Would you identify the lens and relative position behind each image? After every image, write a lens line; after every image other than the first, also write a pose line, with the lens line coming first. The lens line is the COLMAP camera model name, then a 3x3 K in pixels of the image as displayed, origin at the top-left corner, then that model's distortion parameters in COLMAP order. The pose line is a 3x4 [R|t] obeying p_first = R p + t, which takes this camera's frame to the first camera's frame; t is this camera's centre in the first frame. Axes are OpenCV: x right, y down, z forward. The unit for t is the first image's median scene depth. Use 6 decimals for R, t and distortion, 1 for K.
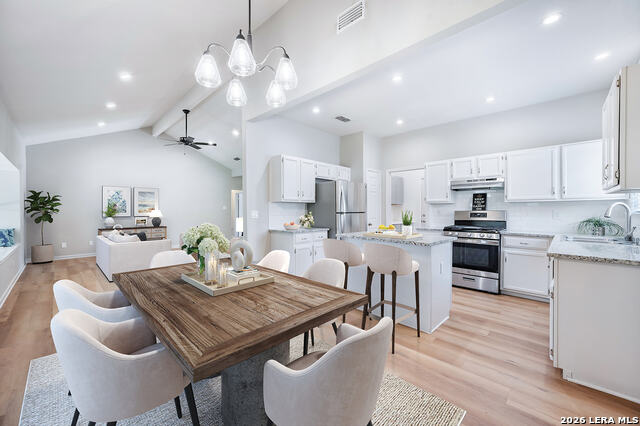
lens RADIAL K [[252.0, 0, 323.6], [0, 252.0, 211.0], [0, 0, 1]] dist [-0.001930, -0.000302]
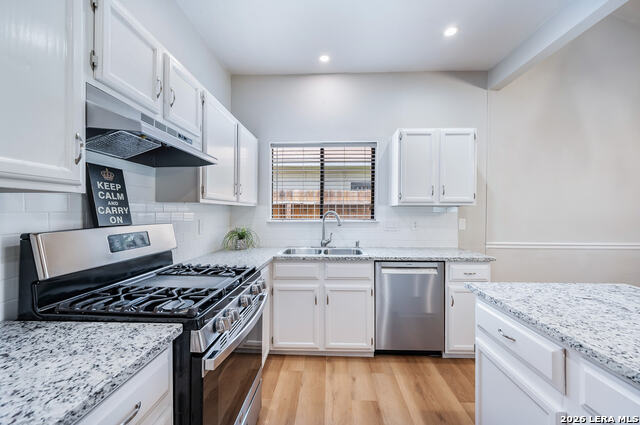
lens RADIAL K [[252.0, 0, 314.0], [0, 252.0, 210.8], [0, 0, 1]] dist [-0.001930, -0.000302]
pose [[-0.645326, 0.002572, 0.763903, 0.266053], [0.000440, 0.999995, -0.002995, -0.019850], [-0.763907, -0.001596, -0.645324, 1.101802]]
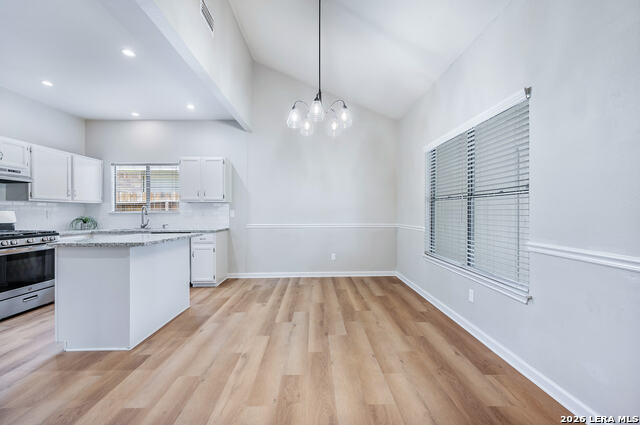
lens RADIAL K [[265.1, 0, 314.9], [0, 265.1, 215.1], [0, 0, 1]] dist [-0.002227, 0.000095]
pose [[-0.685066, -0.004583, 0.728466, -0.599232], [0.006811, 0.999896, 0.012696, 0.008933], [-0.728449, 0.013659, -0.684964, 0.887857]]
